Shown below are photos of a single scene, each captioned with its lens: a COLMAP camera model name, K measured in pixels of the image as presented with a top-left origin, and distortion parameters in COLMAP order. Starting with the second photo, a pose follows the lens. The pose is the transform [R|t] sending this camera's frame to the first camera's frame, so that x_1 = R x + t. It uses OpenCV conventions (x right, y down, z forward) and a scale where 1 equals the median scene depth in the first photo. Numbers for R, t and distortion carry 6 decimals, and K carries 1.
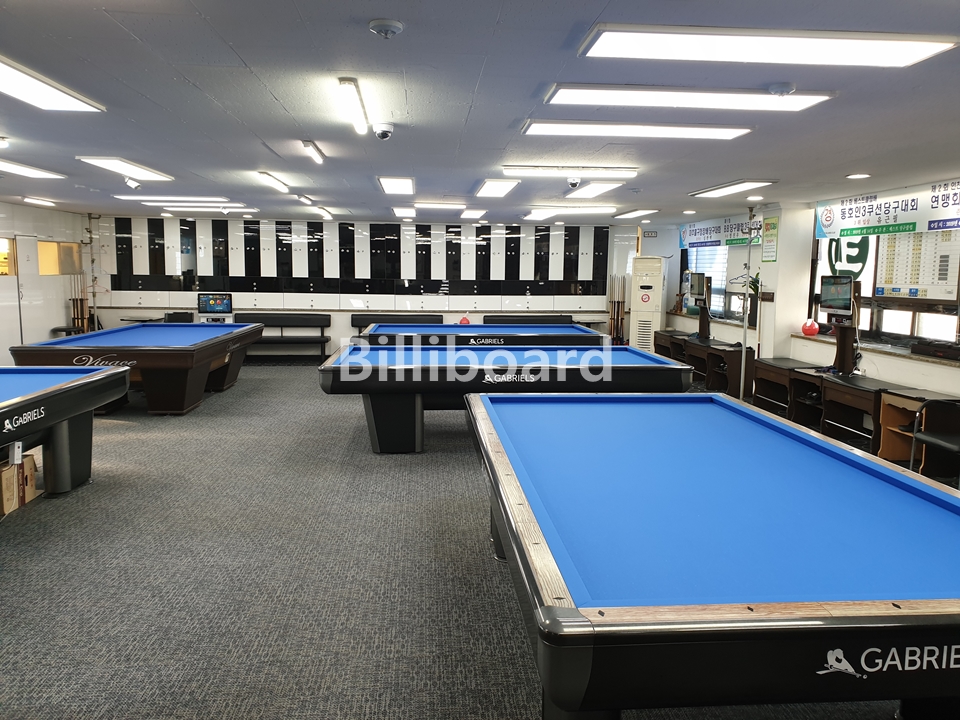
lens RADIAL K [[721.4, 0, 478.4], [0, 721.4, 360.0], [0, 0, 1]] dist [0.045670, -0.010794]
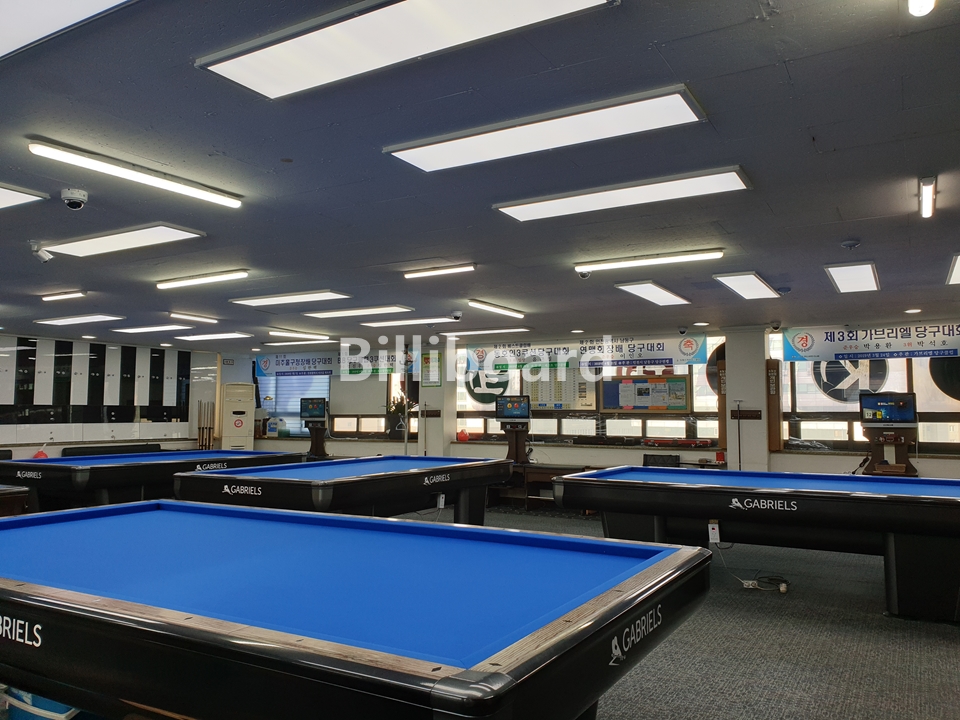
lens RADIAL K [[721.4, 0, 482.1], [0, 721.4, 362.3], [0, 0, 1]] dist [0.045670, -0.010794]
pose [[0.562853, 0.053689, 0.824812, -0.463816], [0.104395, 0.985280, -0.135373, 0.004395], [-0.819938, 0.162302, 0.548963, 0.162719]]
